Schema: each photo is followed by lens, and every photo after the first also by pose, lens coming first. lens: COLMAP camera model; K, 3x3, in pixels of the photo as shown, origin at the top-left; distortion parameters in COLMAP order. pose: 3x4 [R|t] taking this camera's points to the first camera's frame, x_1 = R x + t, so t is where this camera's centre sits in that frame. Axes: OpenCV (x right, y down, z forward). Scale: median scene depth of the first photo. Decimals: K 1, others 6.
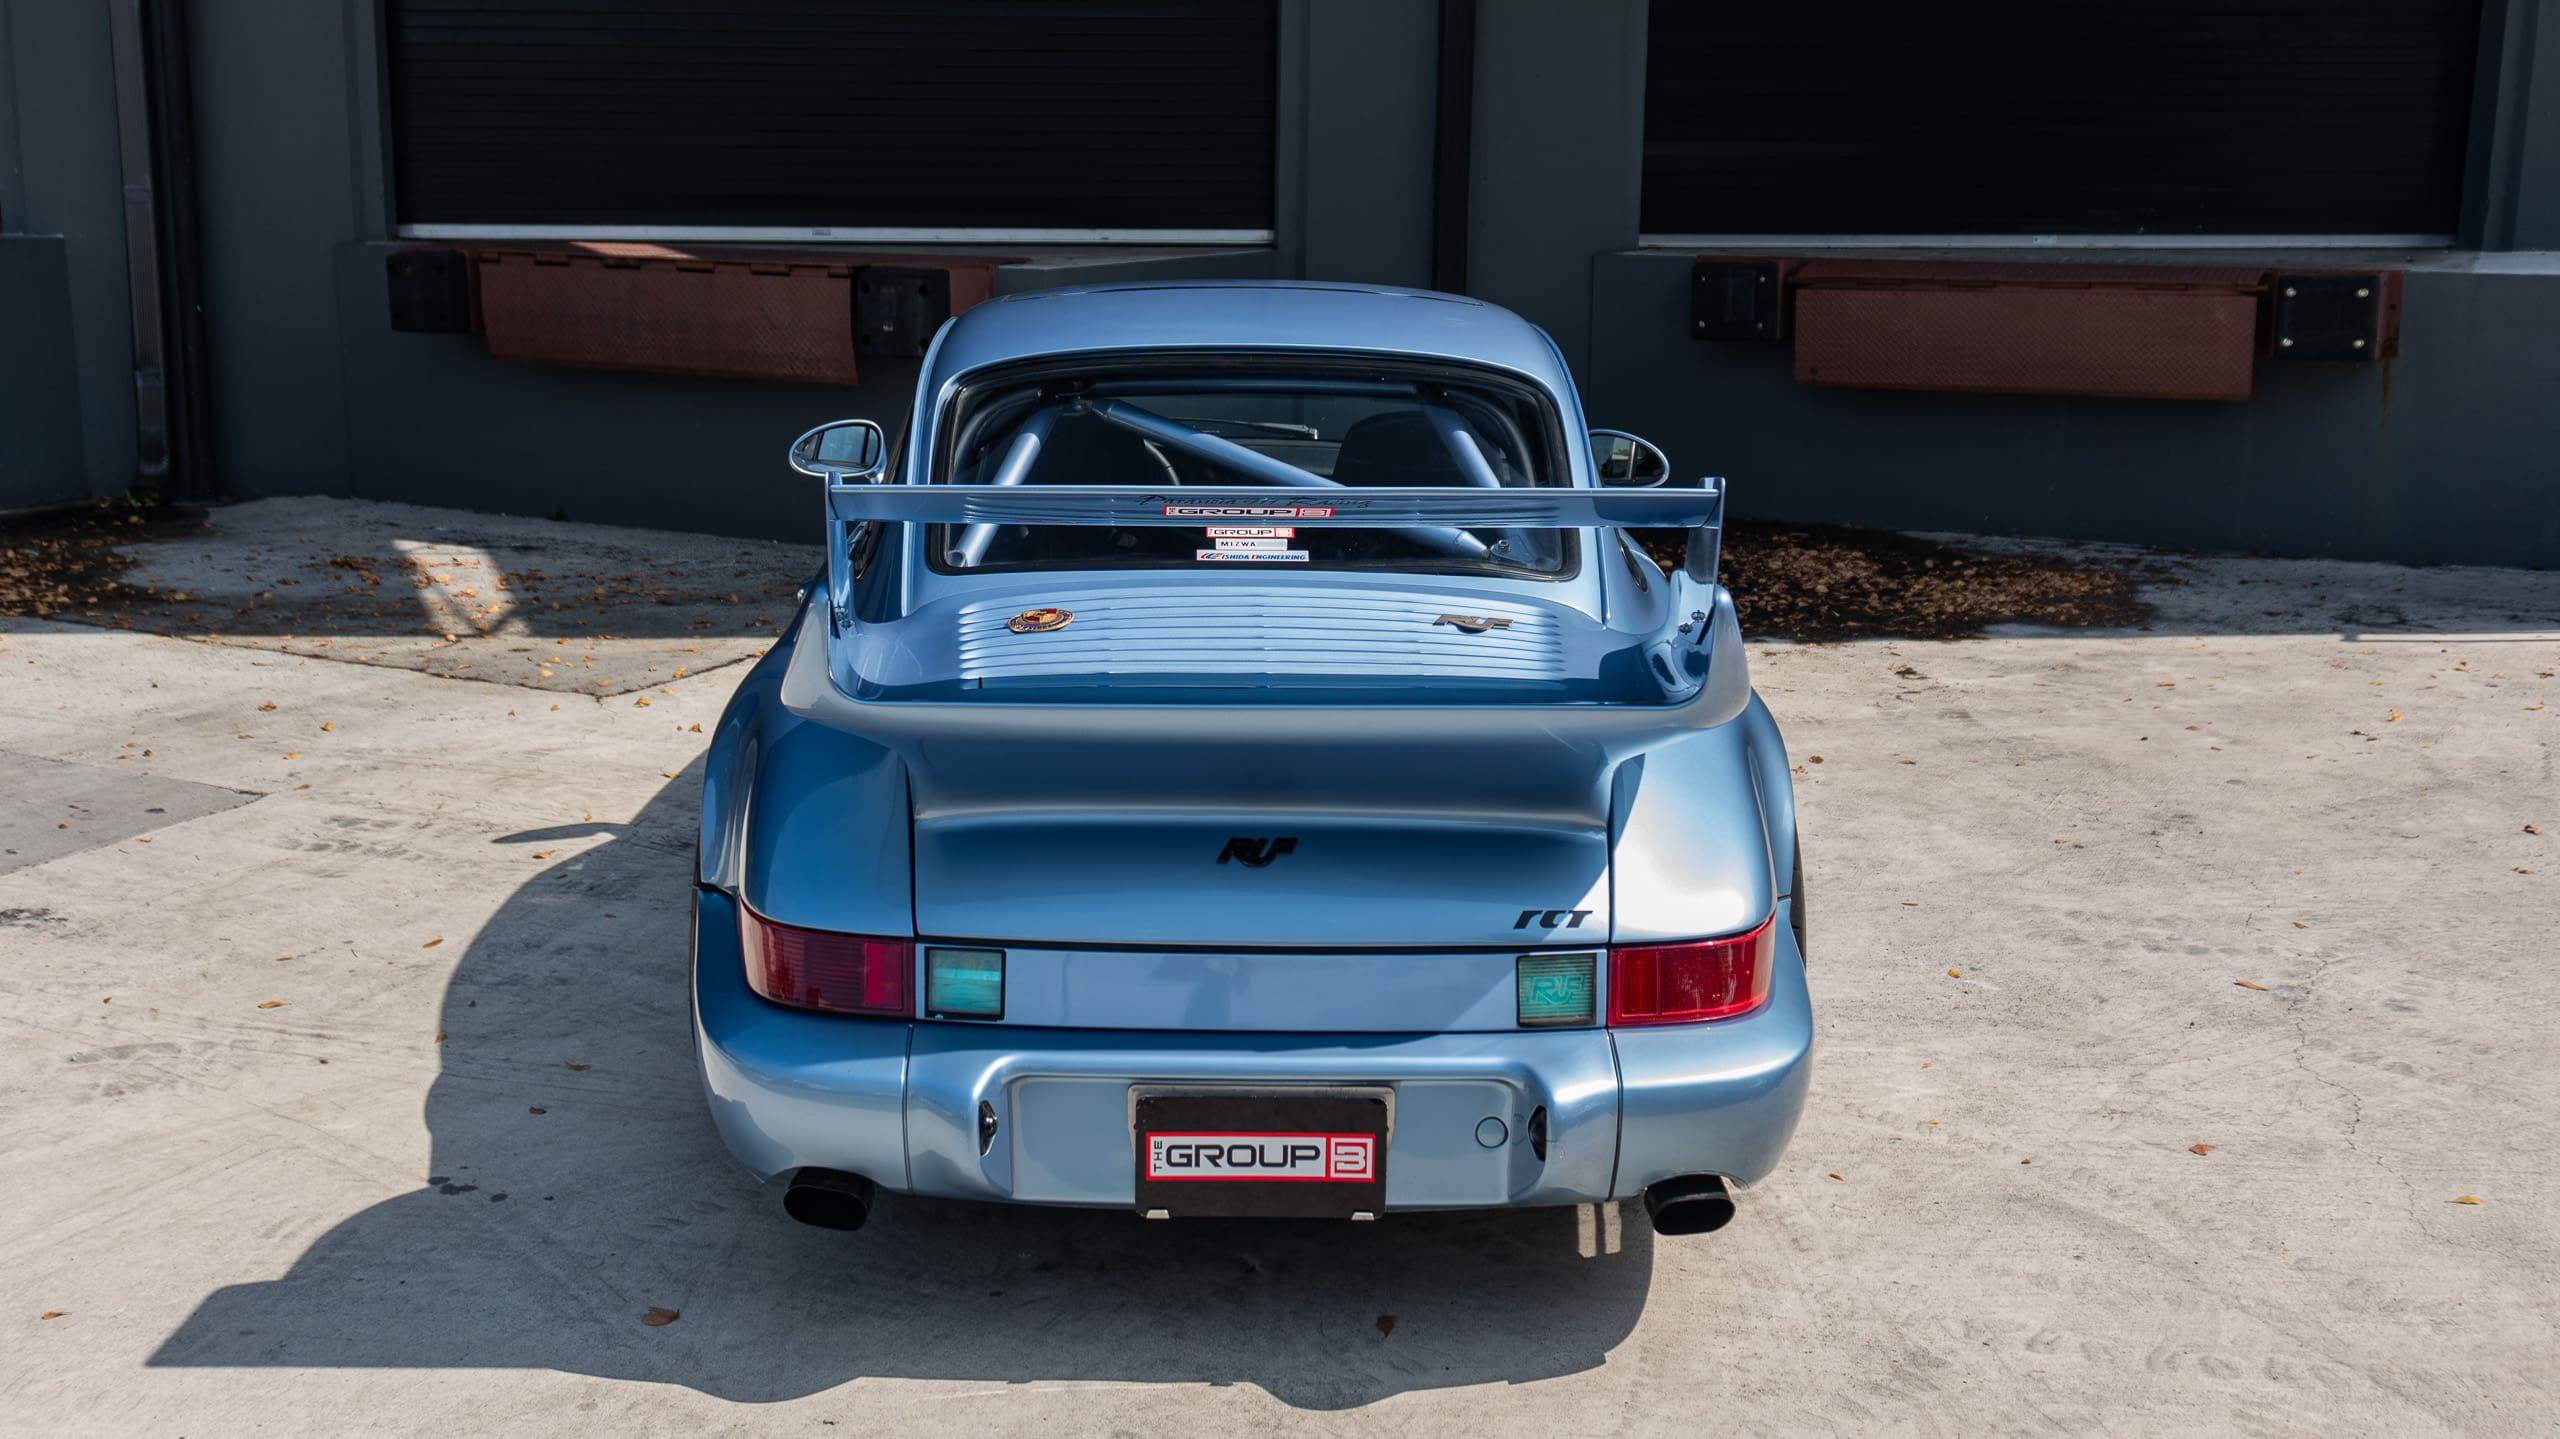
lens RADIAL K [[2541.2, 0, 1166.3], [0, 2541.2, 650.4], [0, 0, 1]] dist [-0.002513, 0.004704]
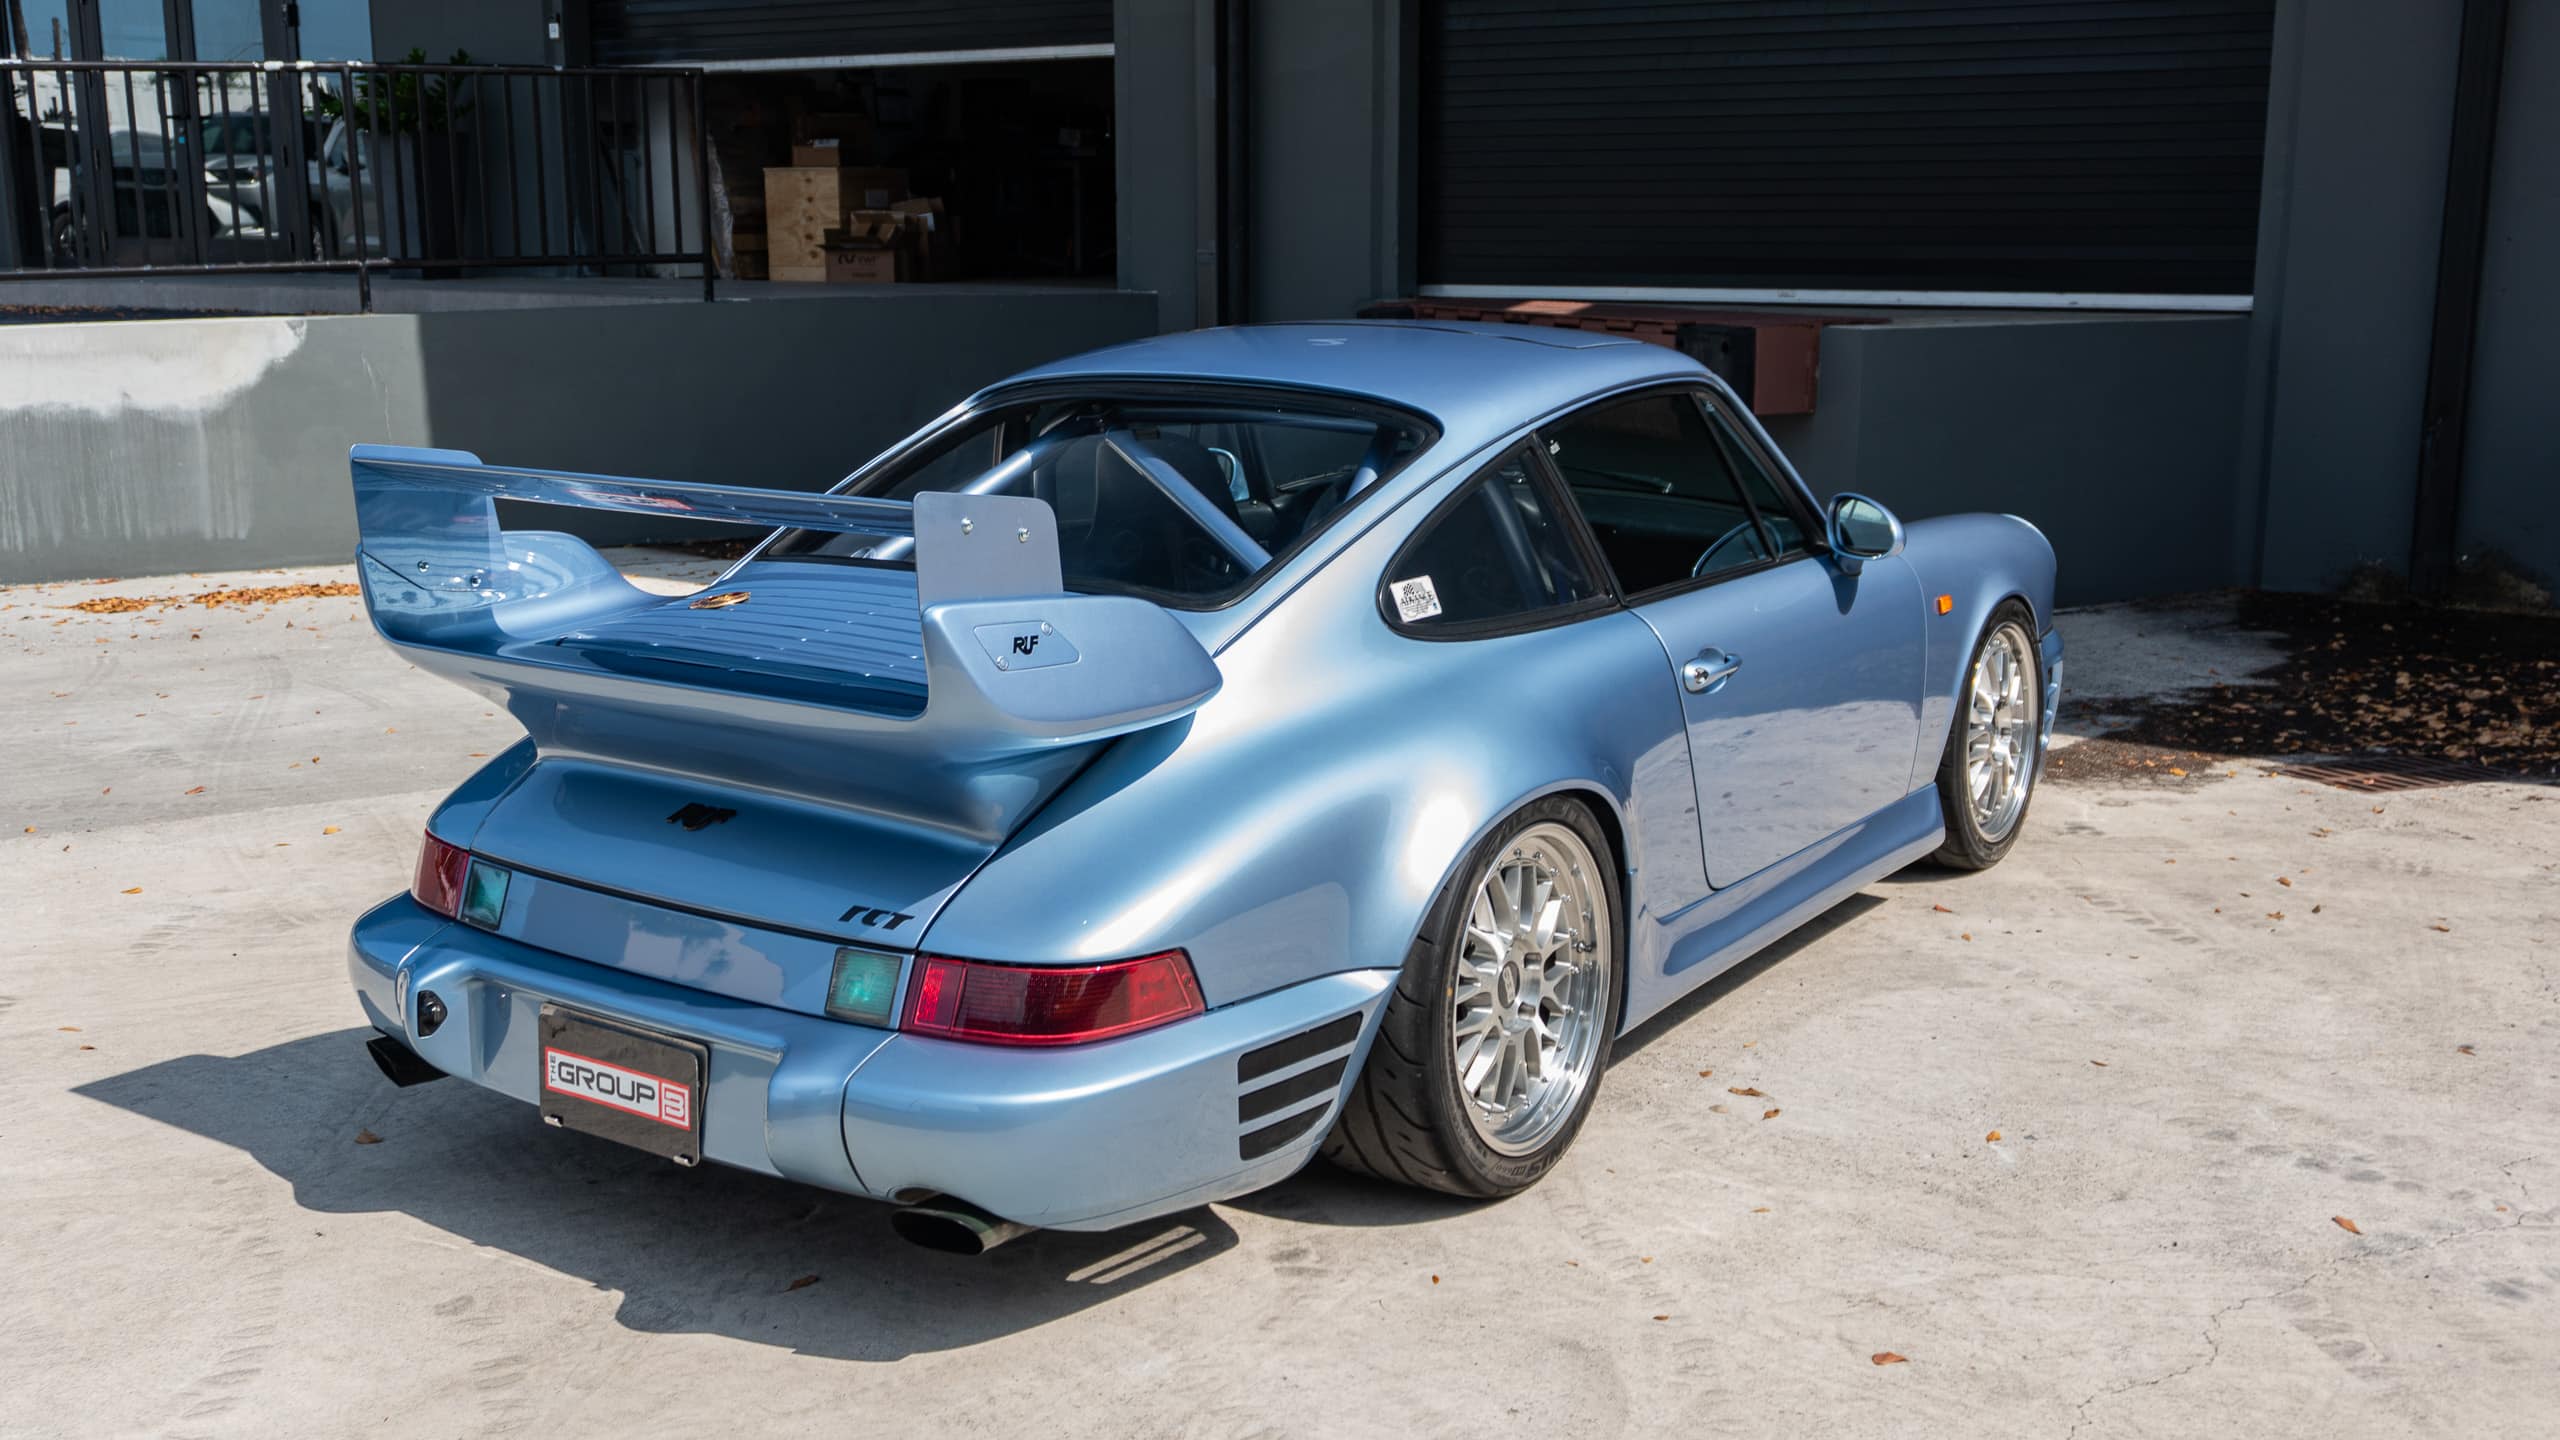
lens RADIAL K [[2405.2, 0, 1248.3], [0, 2405.2, 729.8], [0, 0, 1]] dist [-0.000009, 0.001634]
pose [[0.826526, 0.106882, -0.552658, 0.616927], [-0.102126, 0.993987, 0.039498, -0.017734], [0.553556, 0.023795, 0.832472, 0.210970]]
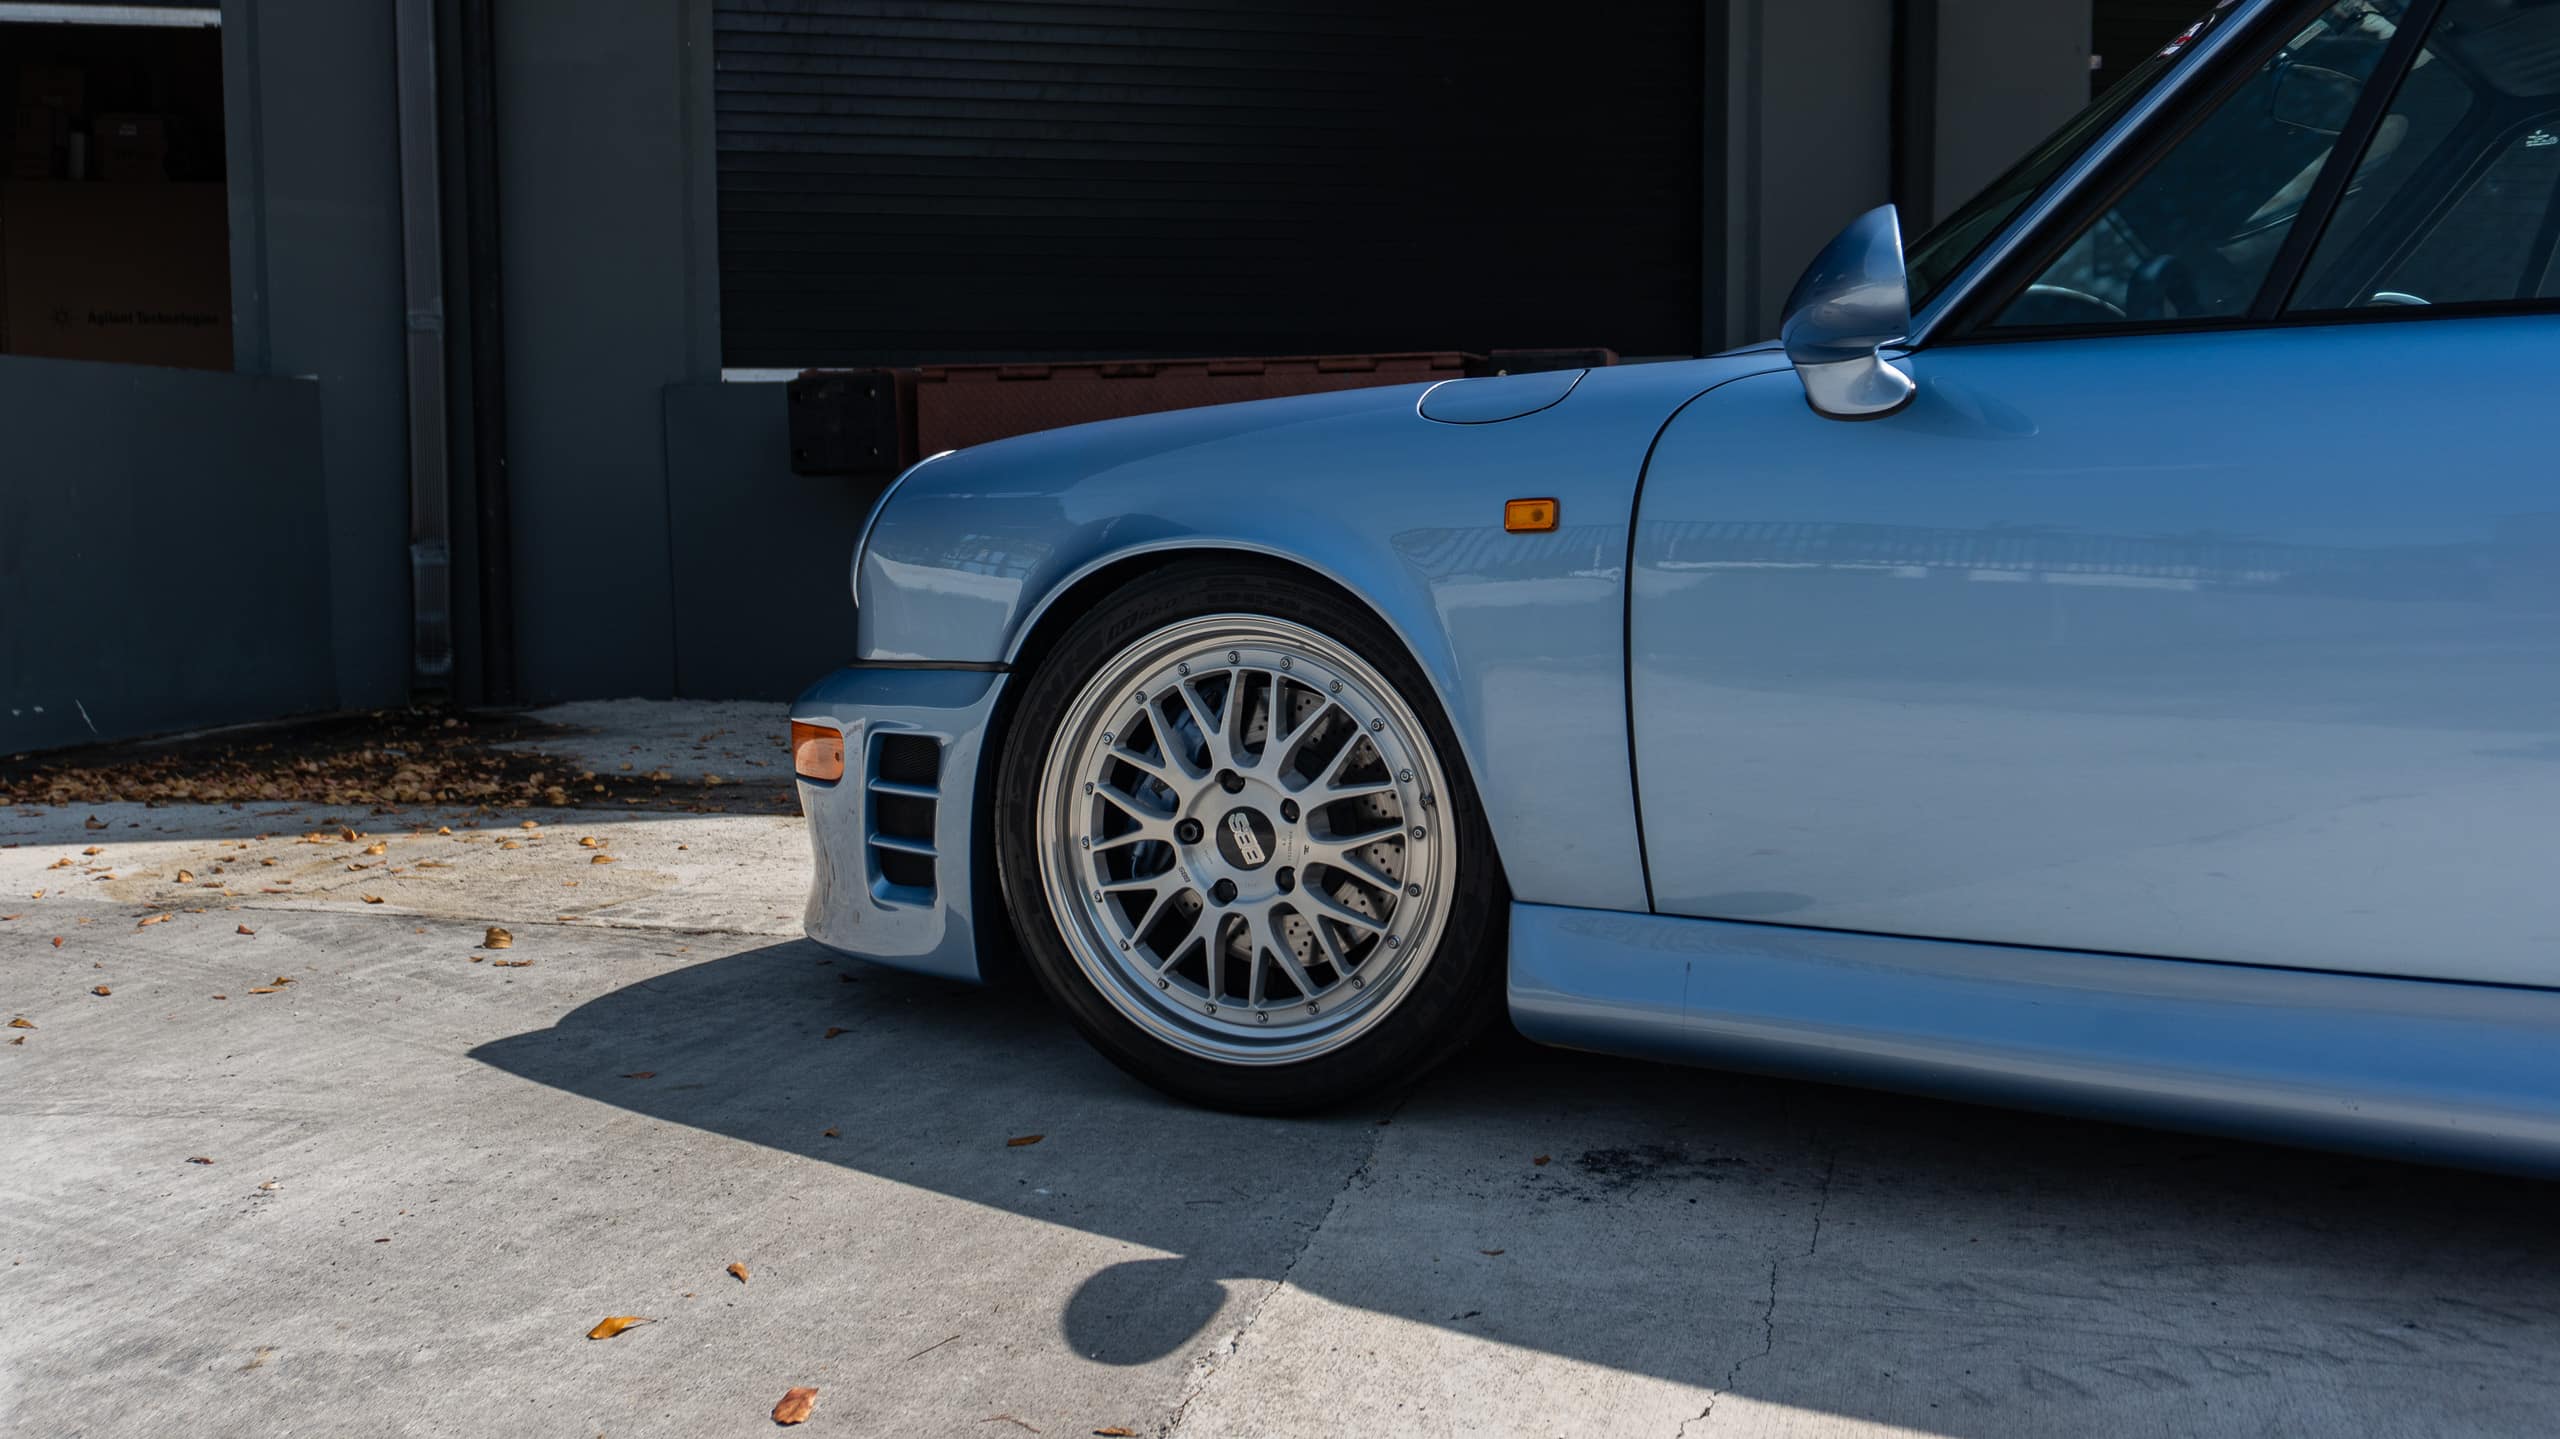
lens RADIAL K [[2330.7, 0, 1205.1], [0, 2330.7, 685.0], [0, 0, 1]] dist [-0.016434, -0.008307]
pose [[0.982035, -0.033486, 0.185705, -0.745326], [0.055244, 0.992028, -0.113260, 0.071639], [-0.180432, 0.121485, 0.976056, 0.636587]]
